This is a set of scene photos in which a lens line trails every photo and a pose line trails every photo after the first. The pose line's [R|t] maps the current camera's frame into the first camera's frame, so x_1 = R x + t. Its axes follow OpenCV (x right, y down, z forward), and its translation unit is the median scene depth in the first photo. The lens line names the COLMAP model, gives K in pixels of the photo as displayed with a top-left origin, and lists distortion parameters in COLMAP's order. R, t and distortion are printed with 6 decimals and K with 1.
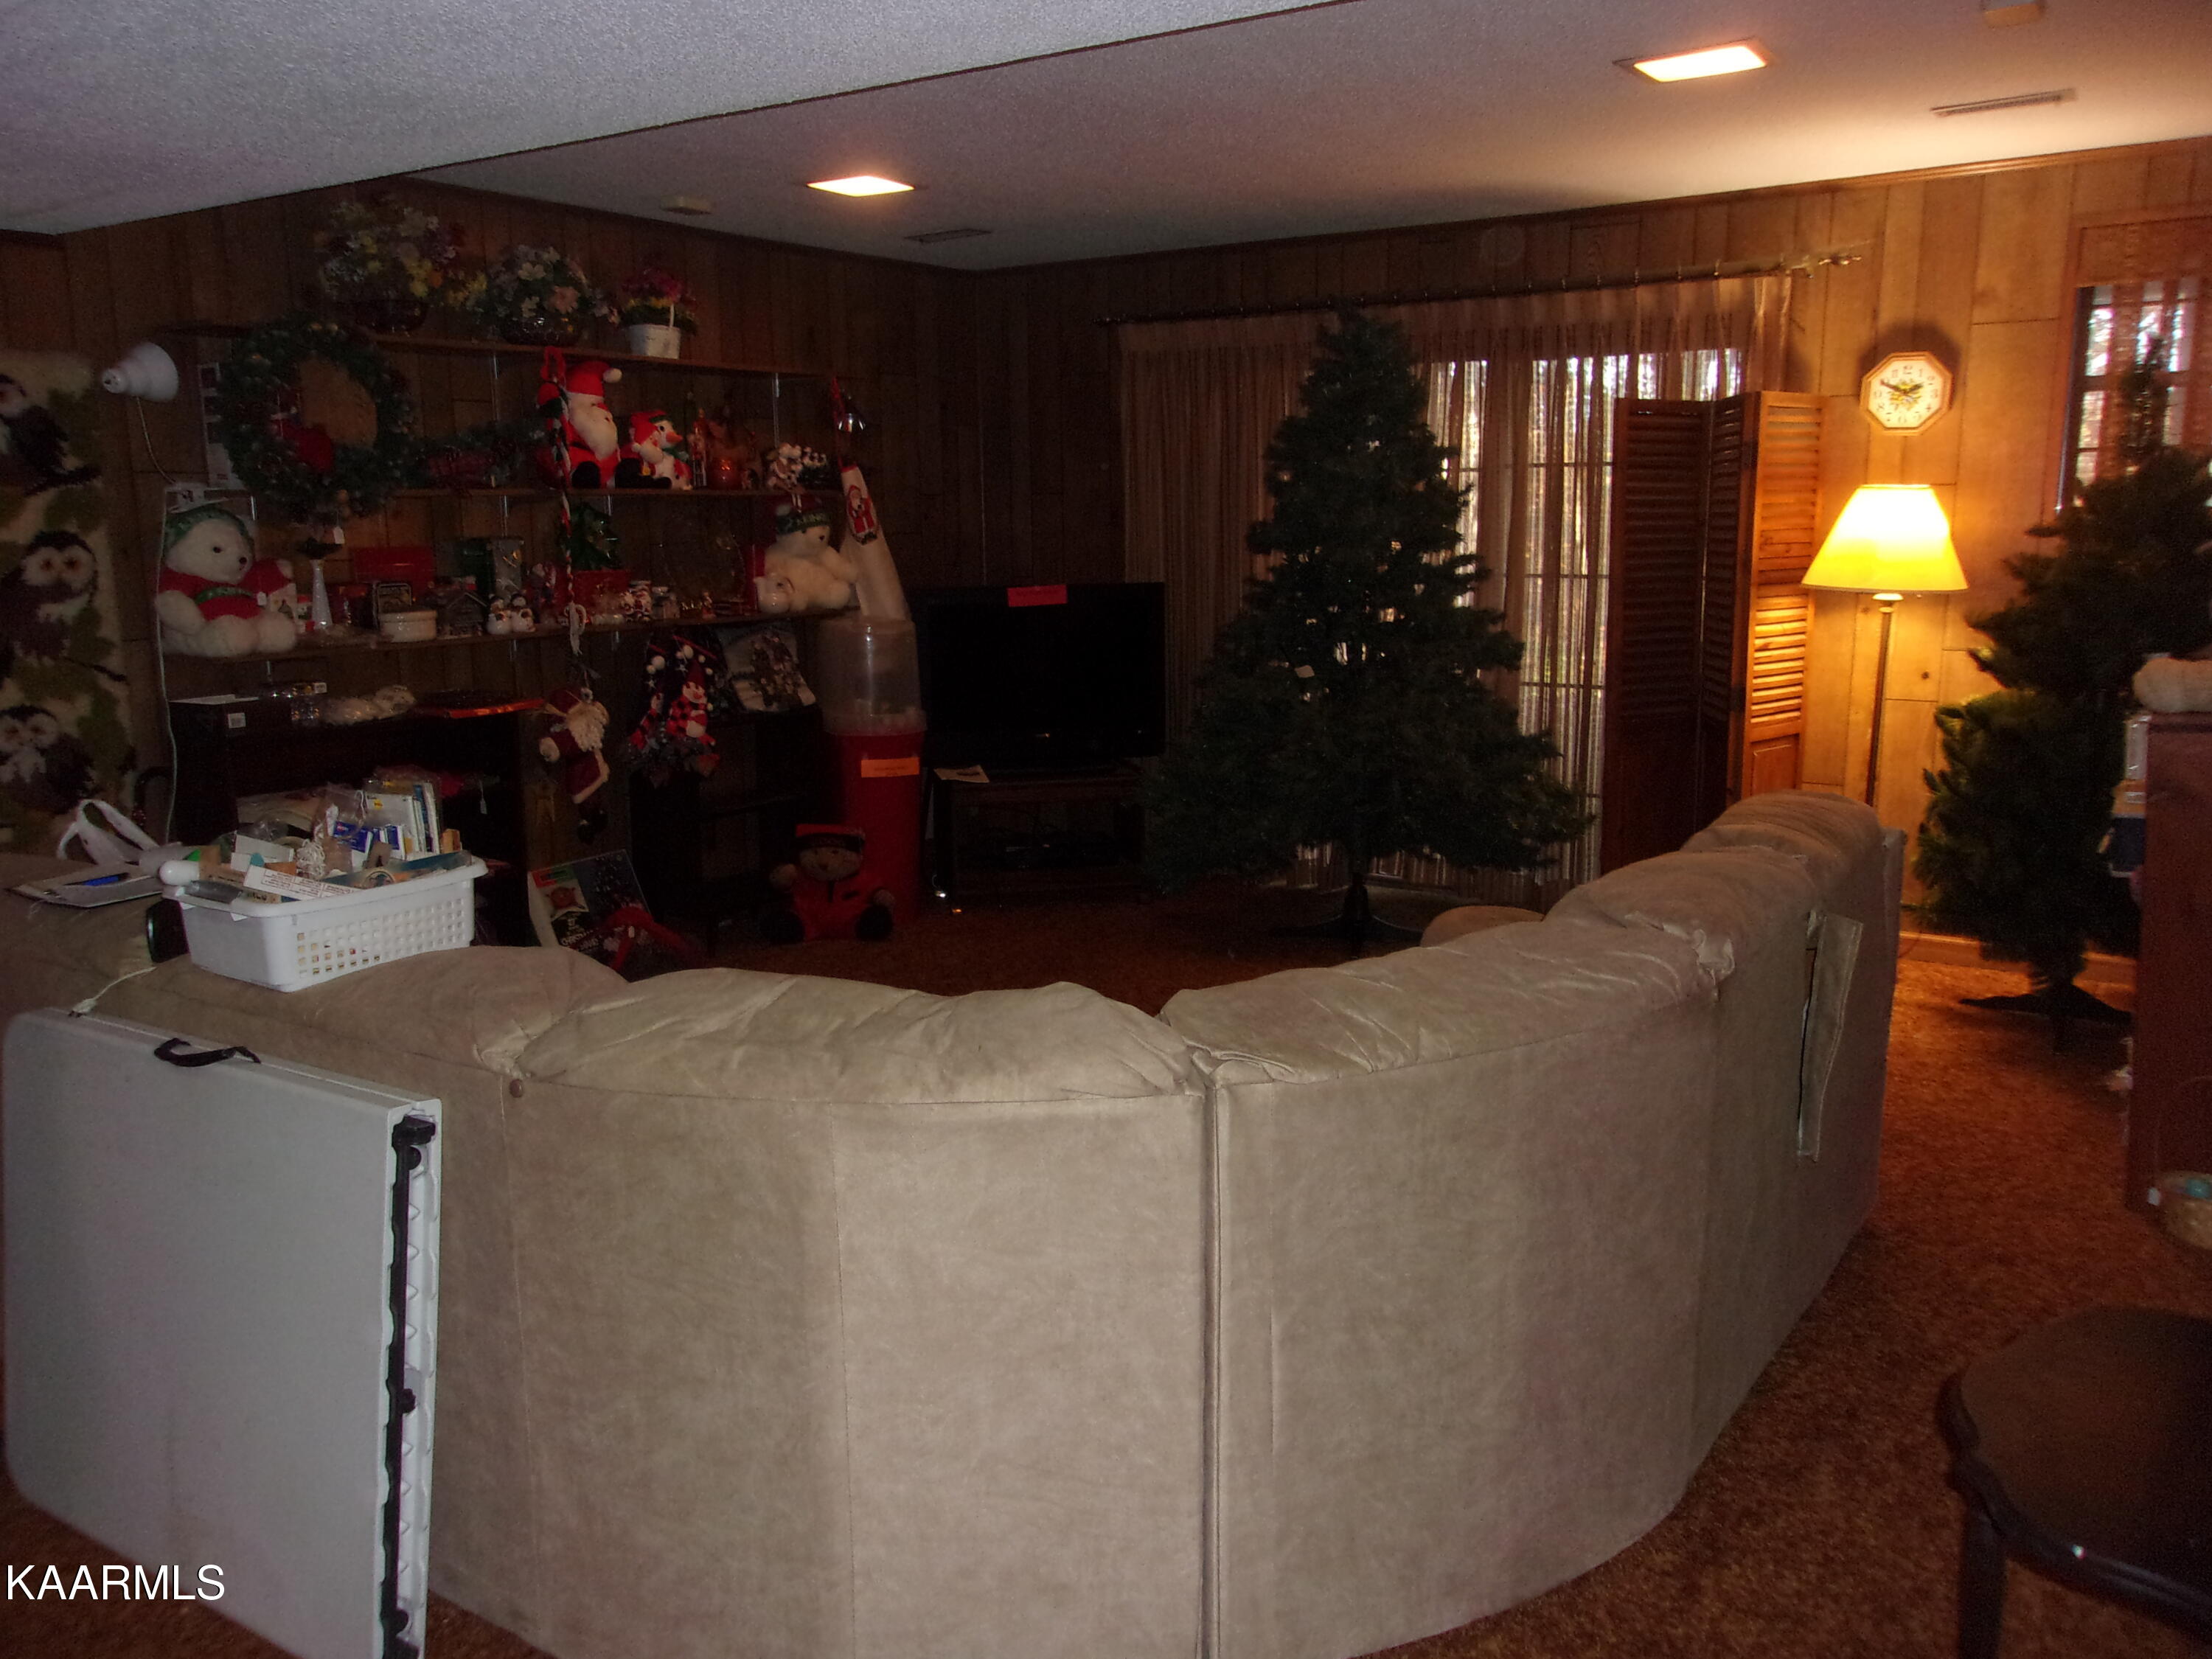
lens RADIAL K [[1745.2, 0, 1106.9], [0, 1745.2, 826.8], [0, 0, 1]] dist [0.006482, 0.001380]
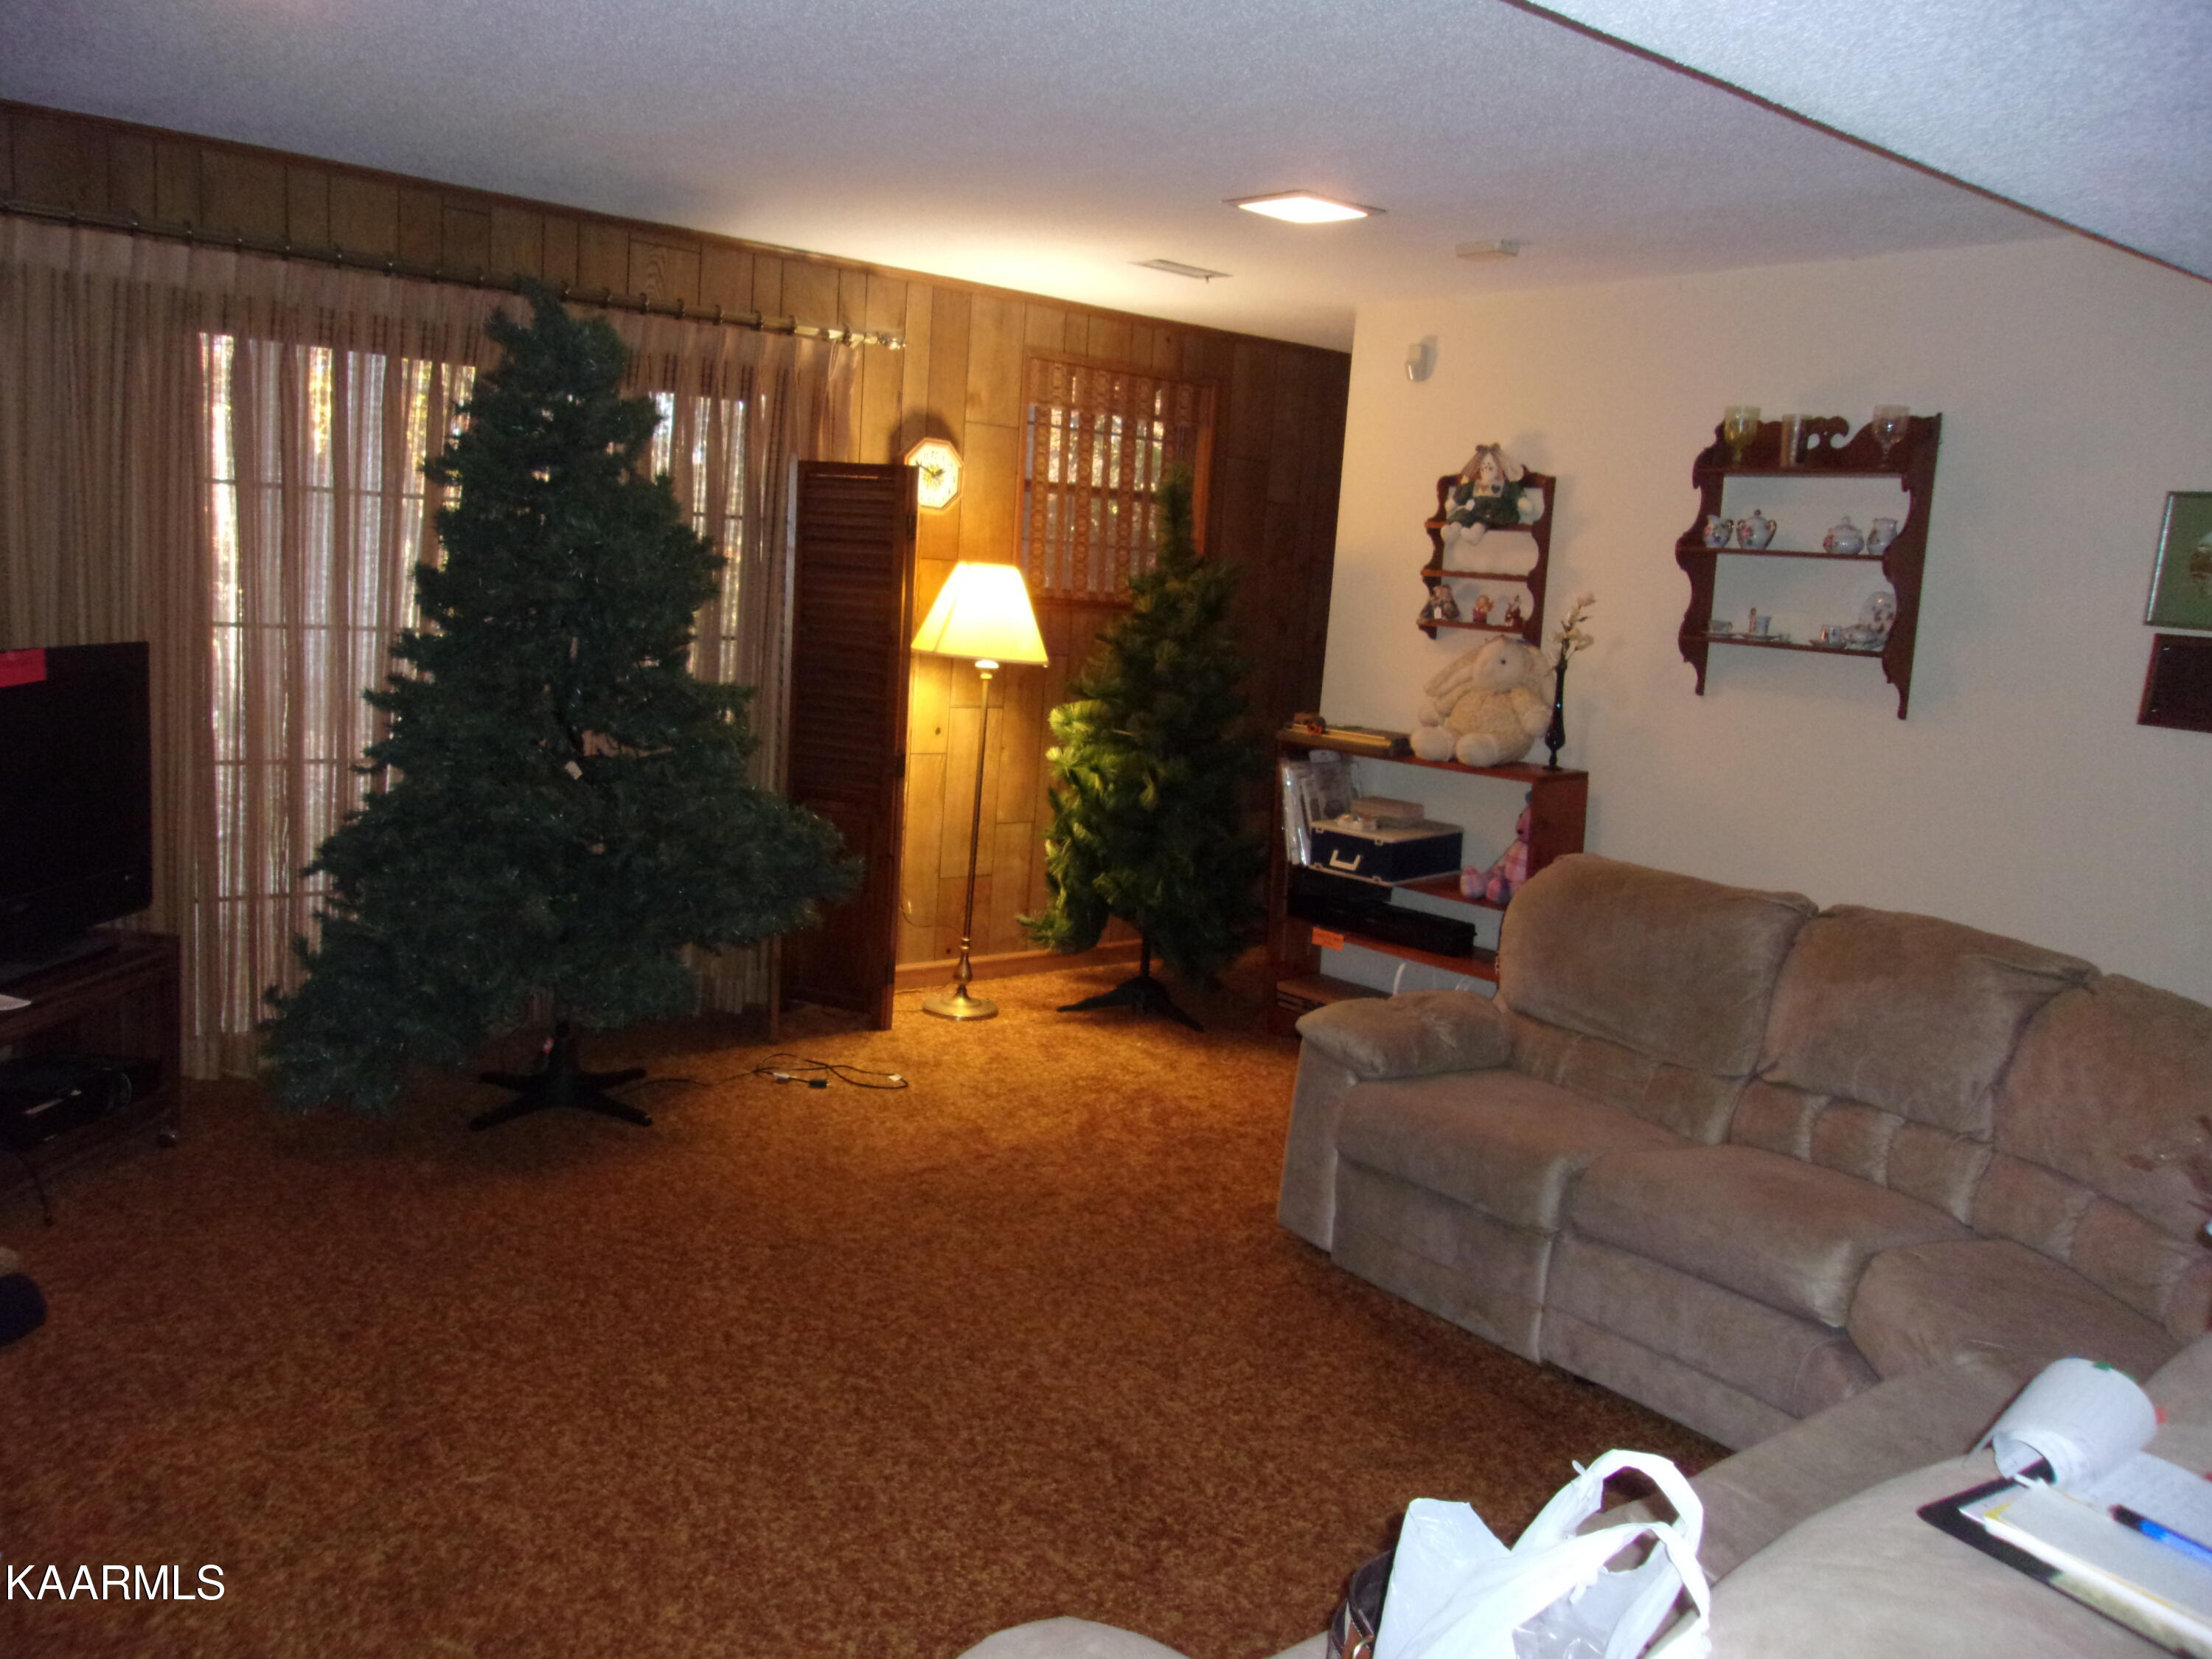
lens RADIAL K [[1745.2, 0, 1106.3], [0, 1745.2, 826.4], [0, 0, 1]] dist [0.006482, 0.001380]
pose [[0.338123, -0.103893, 0.935350, -0.553527], [0.094537, 0.992610, 0.076078, -0.103593], [-0.936342, 0.062702, 0.345446, 0.536189]]
